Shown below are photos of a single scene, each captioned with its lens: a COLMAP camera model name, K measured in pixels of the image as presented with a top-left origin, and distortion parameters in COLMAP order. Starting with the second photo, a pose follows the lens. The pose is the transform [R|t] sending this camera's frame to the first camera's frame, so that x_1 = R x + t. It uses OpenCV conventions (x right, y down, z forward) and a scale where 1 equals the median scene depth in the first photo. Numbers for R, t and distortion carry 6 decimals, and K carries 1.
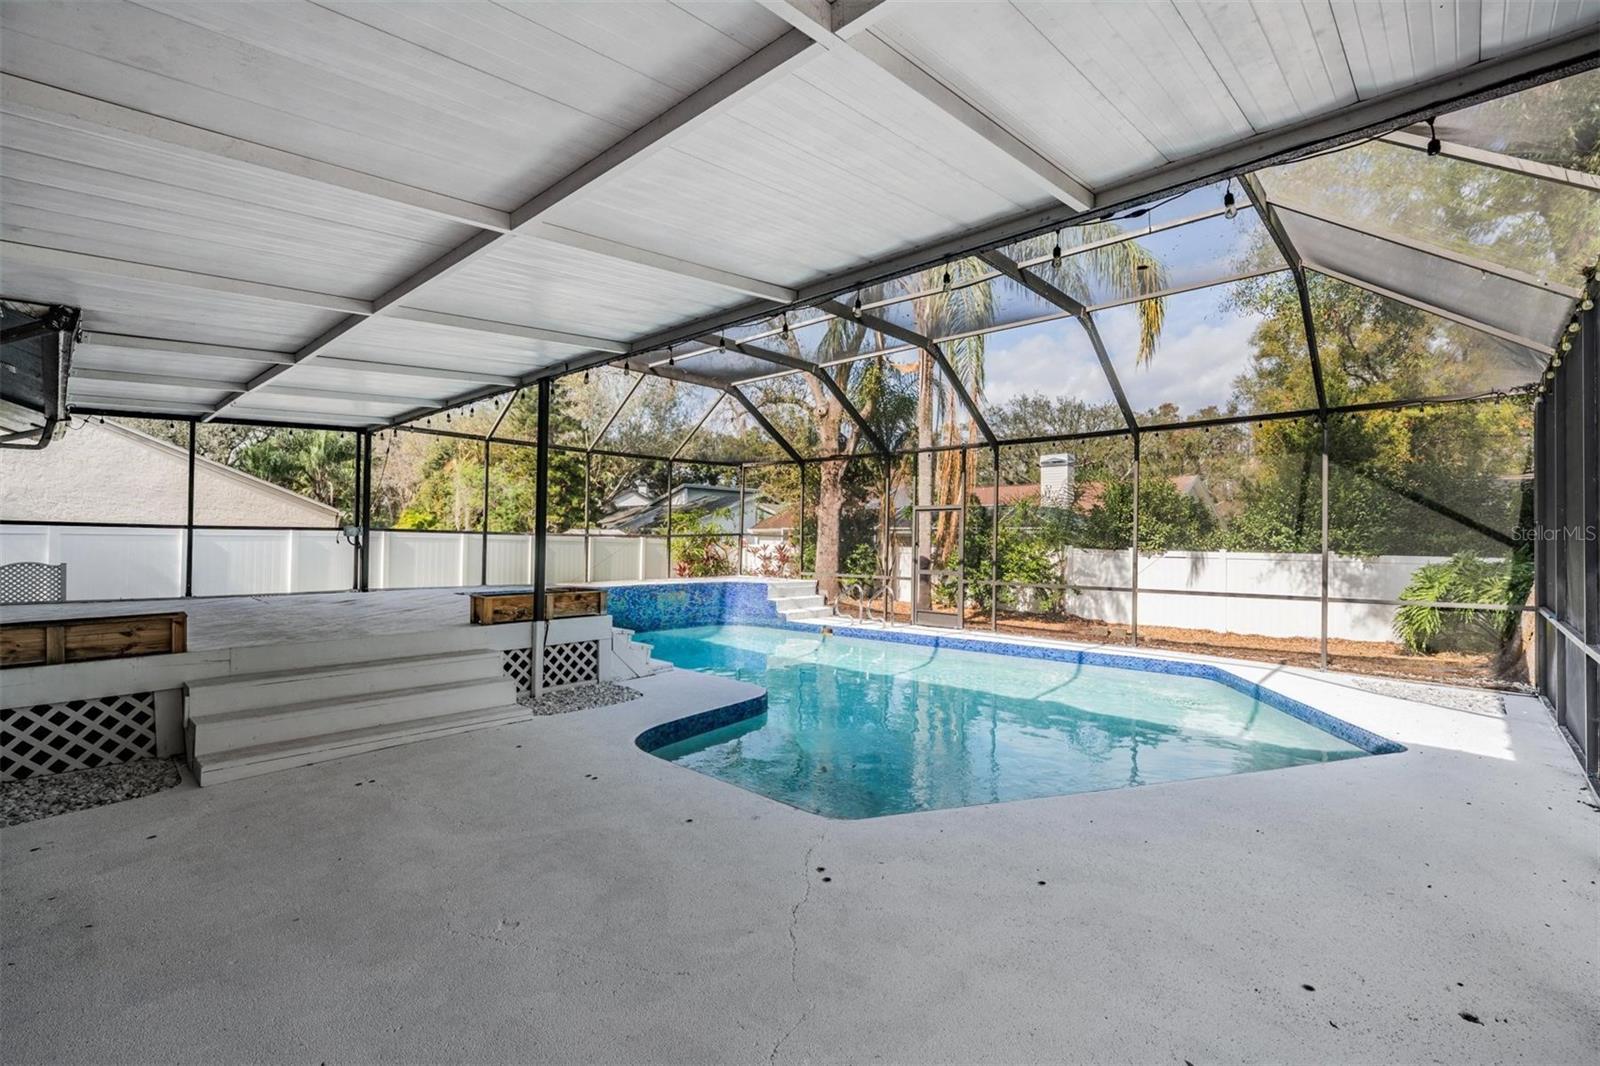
lens RADIAL K [[705.8, 0, 800.0], [0, 705.8, 533.0], [0, 0, 1]] dist [-0.001357, -0.000288]
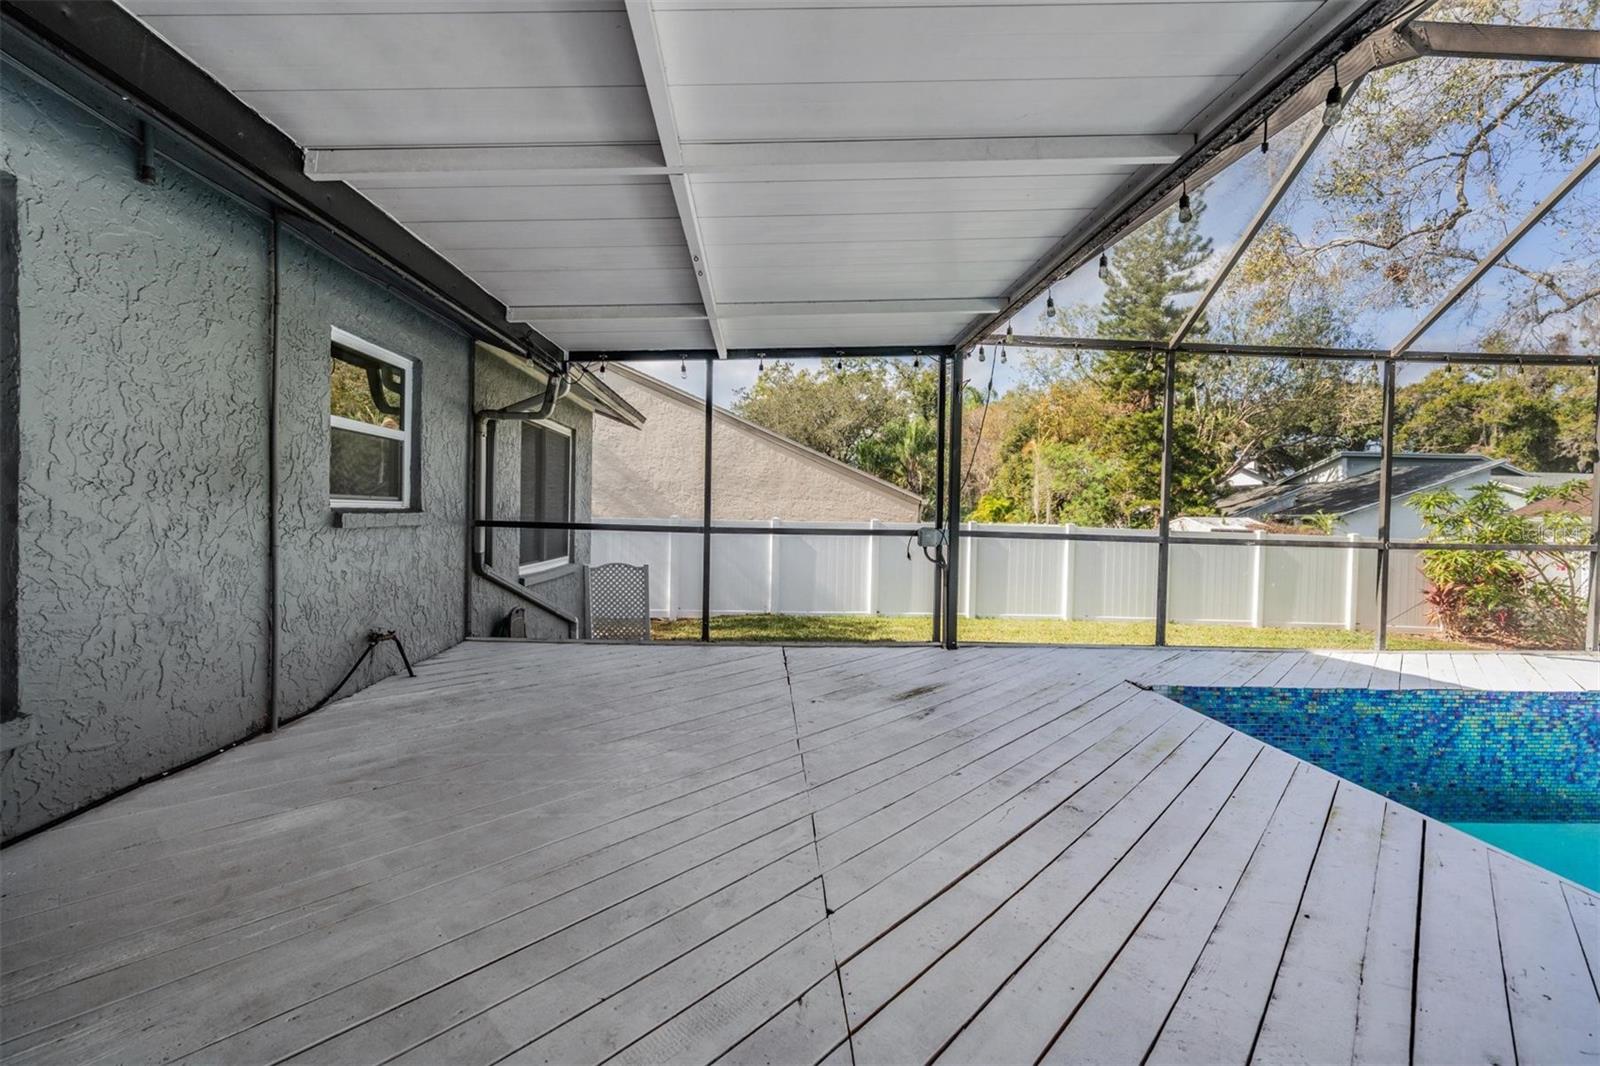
lens RADIAL K [[700.9, 0, 803.6], [0, 700.9, 500.5], [0, 0, 1]] dist [-0.000468, -0.000275]
pose [[0.728208, -0.012184, -0.685248, -0.086685], [-0.003717, 0.999757, -0.021726, -0.004874], [0.685346, 0.018368, 0.727986, 0.138939]]
